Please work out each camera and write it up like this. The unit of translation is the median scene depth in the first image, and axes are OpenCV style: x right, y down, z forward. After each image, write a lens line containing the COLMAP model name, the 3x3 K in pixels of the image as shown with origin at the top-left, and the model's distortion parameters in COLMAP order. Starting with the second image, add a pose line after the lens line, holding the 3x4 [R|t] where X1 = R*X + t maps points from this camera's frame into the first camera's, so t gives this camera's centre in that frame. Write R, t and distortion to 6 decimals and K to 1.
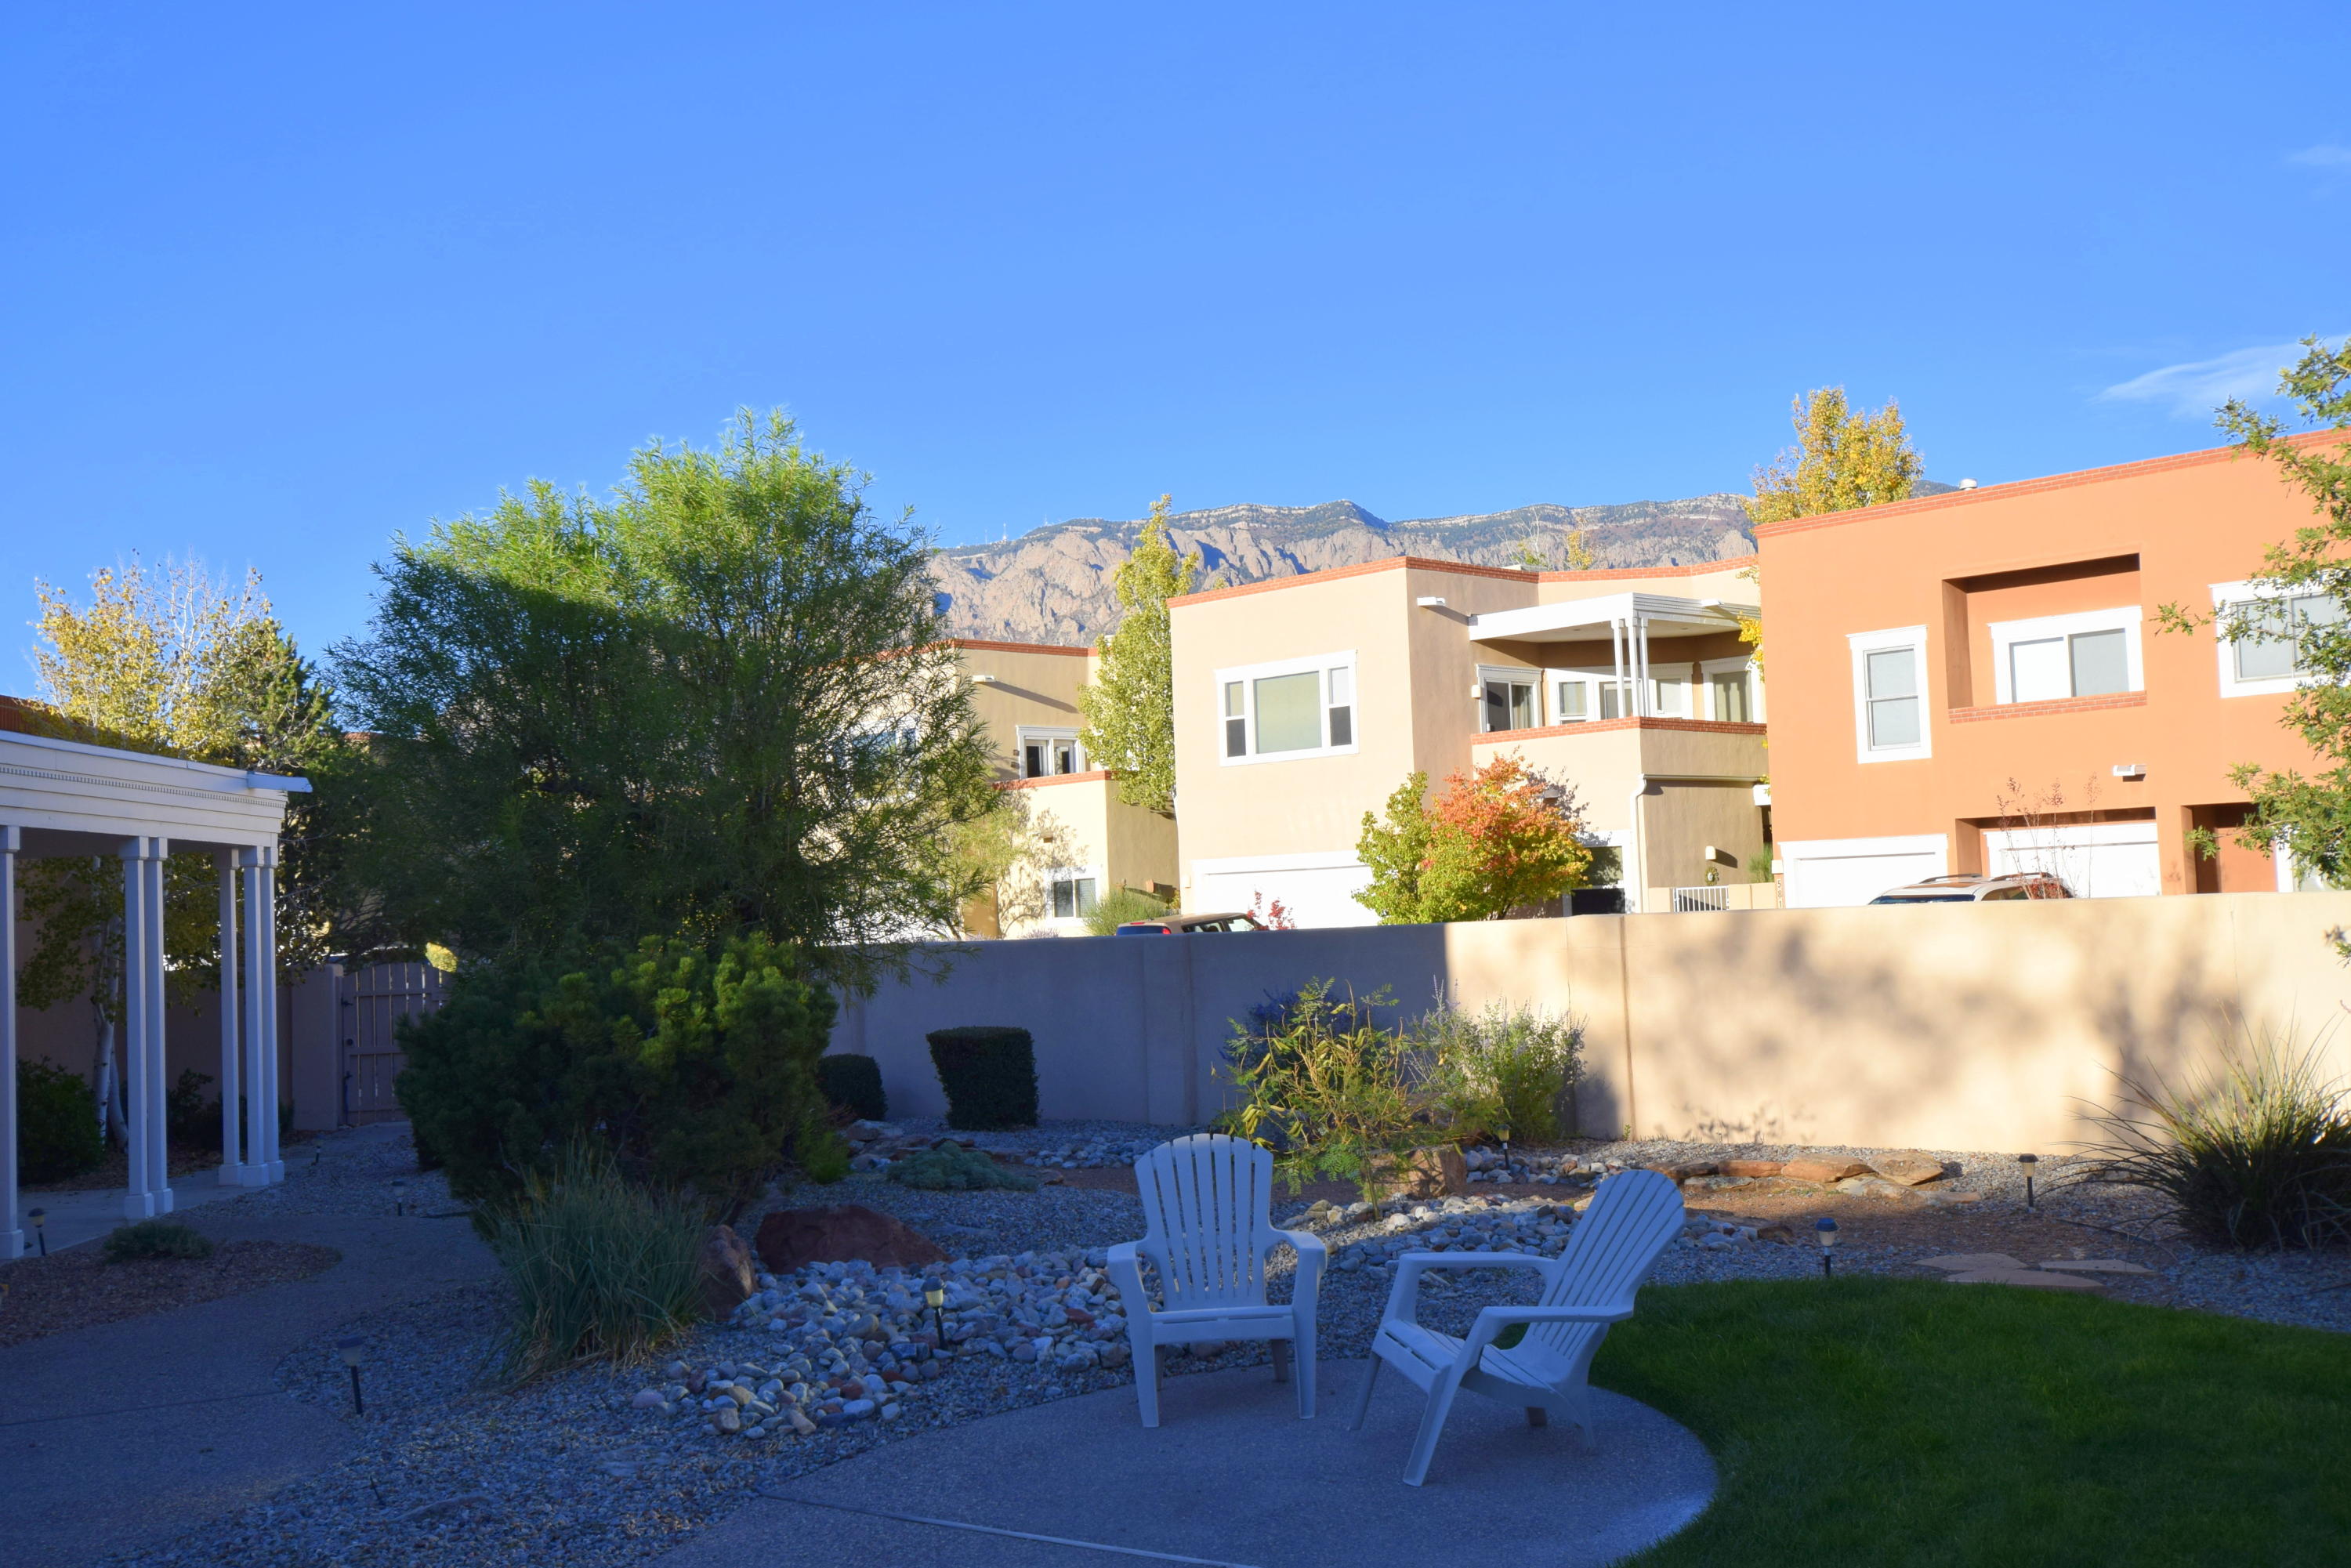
lens RADIAL K [[2336.9, 0, 1181.3], [0, 2336.9, 788.7], [0, 0, 1]] dist [0.034728, -0.012671]
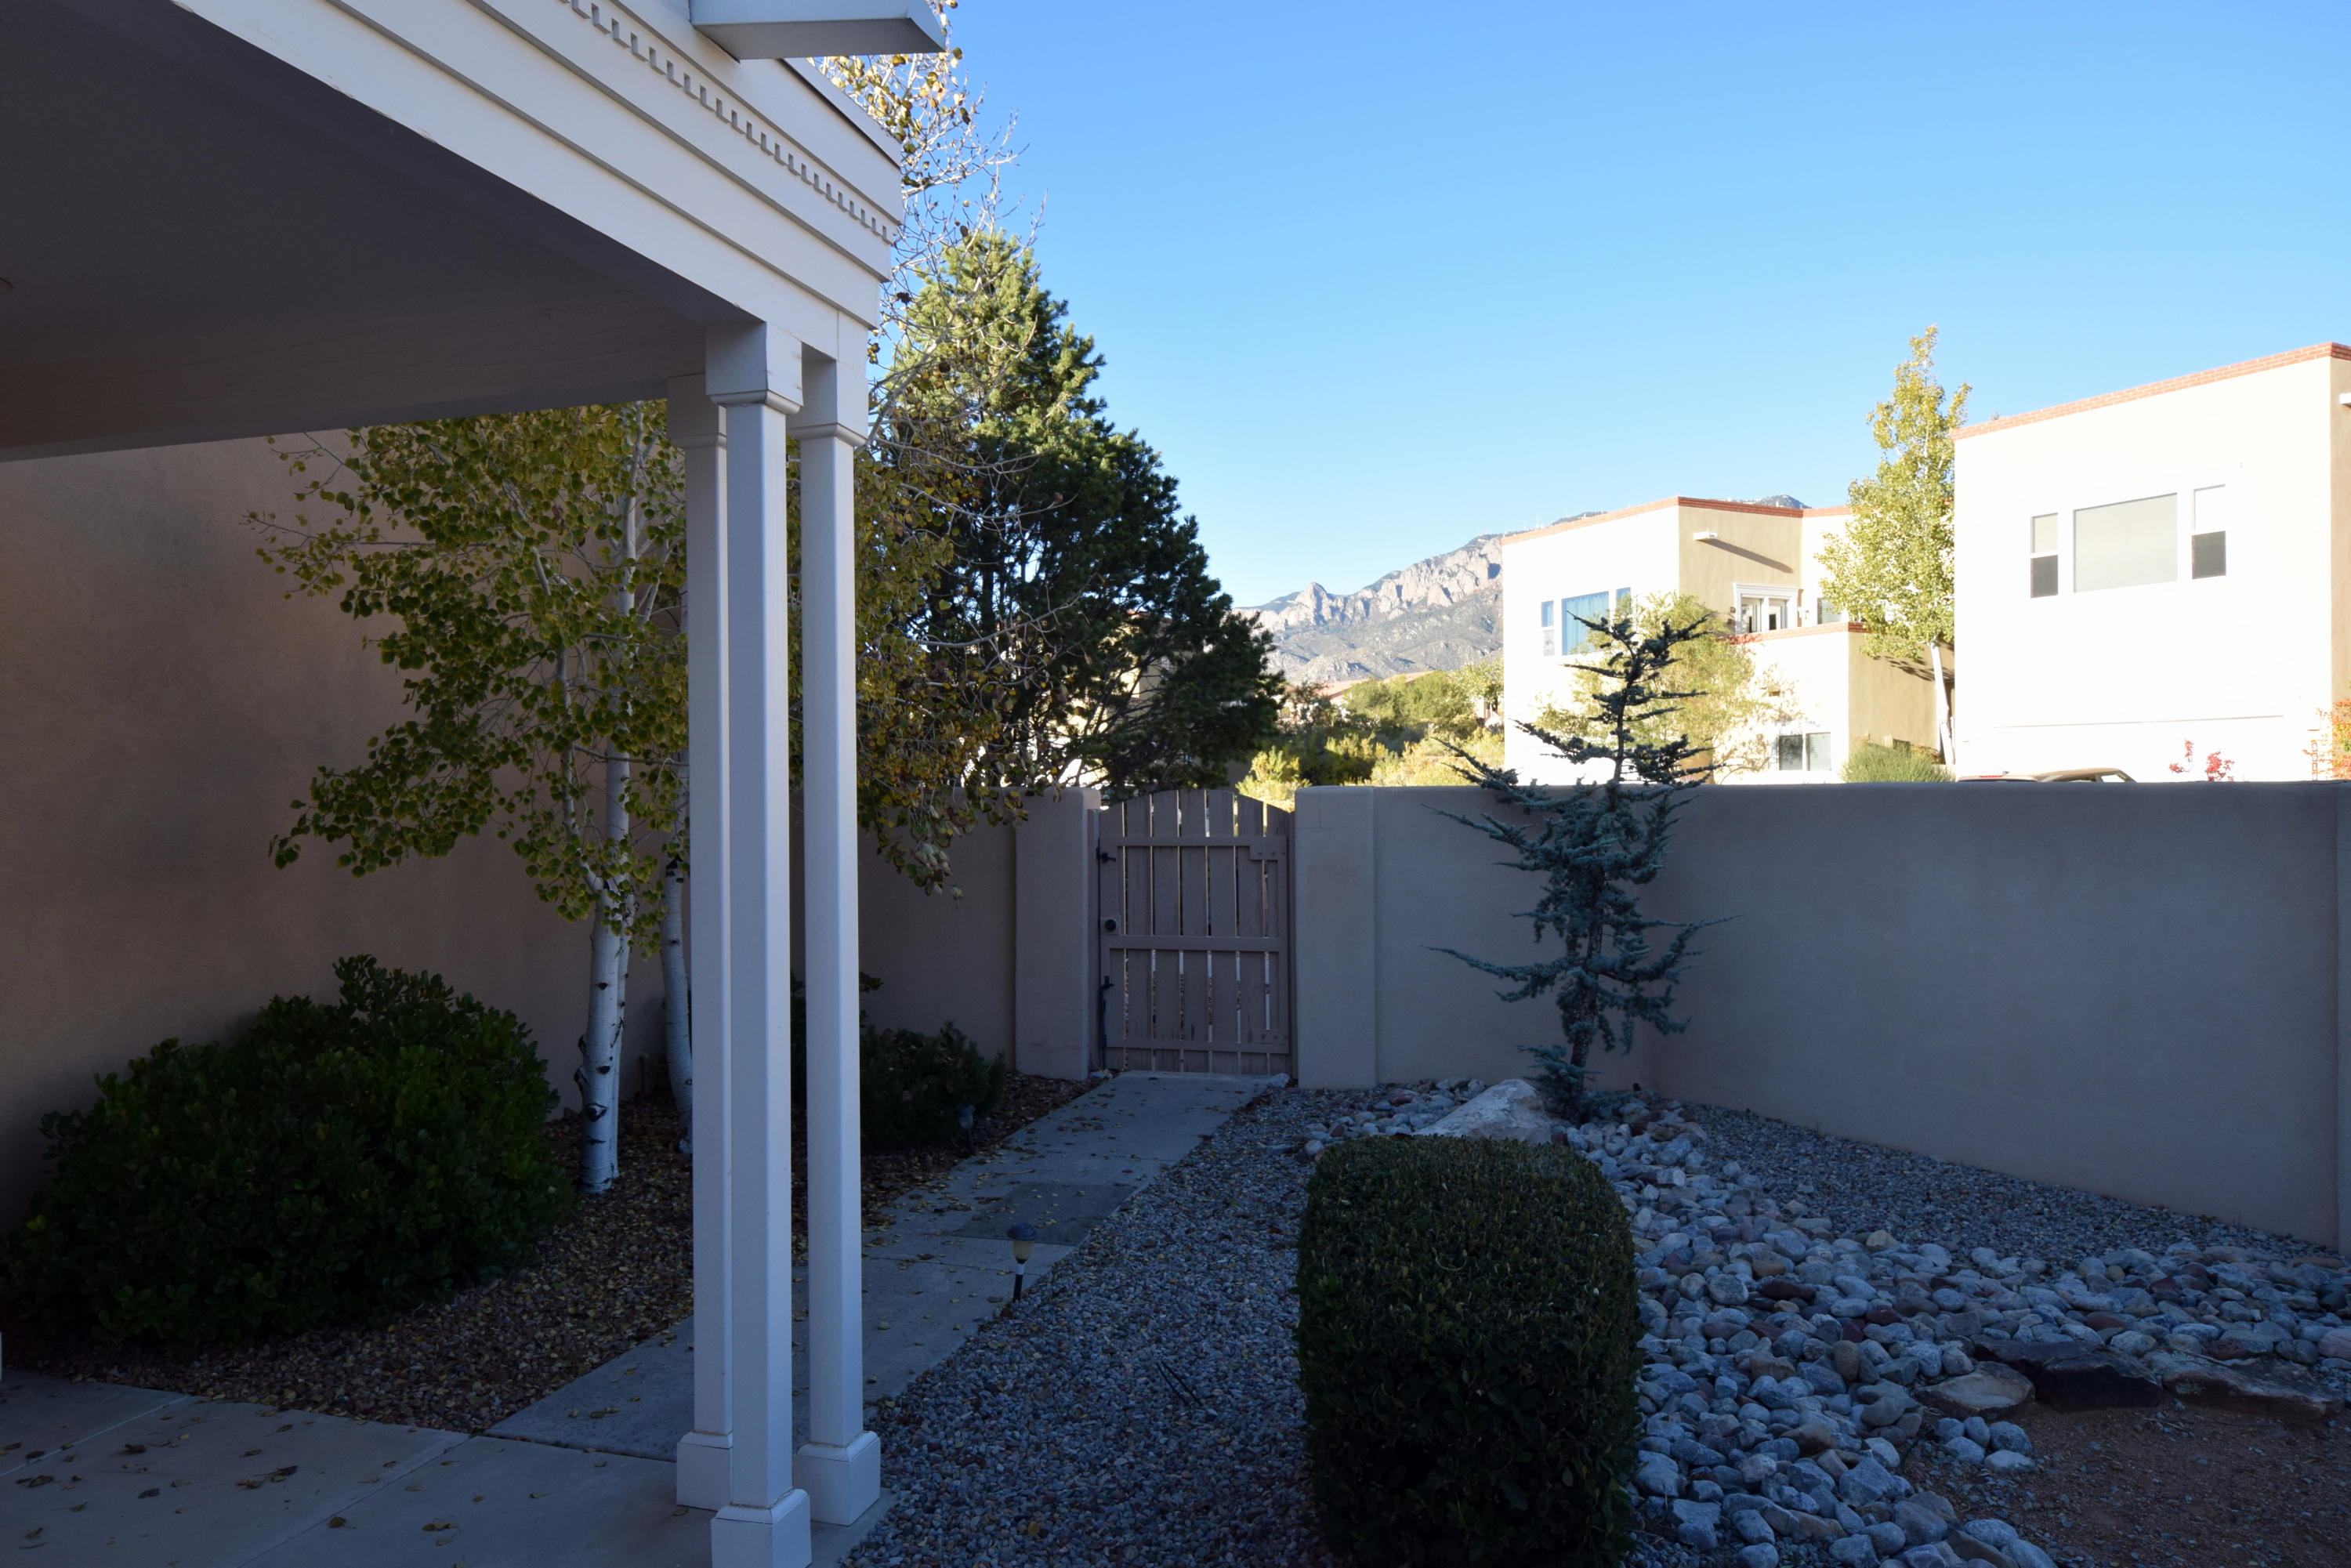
lens RADIAL K [[1509.9, 0, 1175.5], [0, 1509.9, 784.0], [0, 0, 1]] dist [-0.000152, -0.000066]
pose [[0.953115, 0.031770, -0.300936, -0.376674], [-0.013449, 0.997938, 0.062758, 0.082983], [0.302309, -0.055768, 0.951577, 1.077854]]
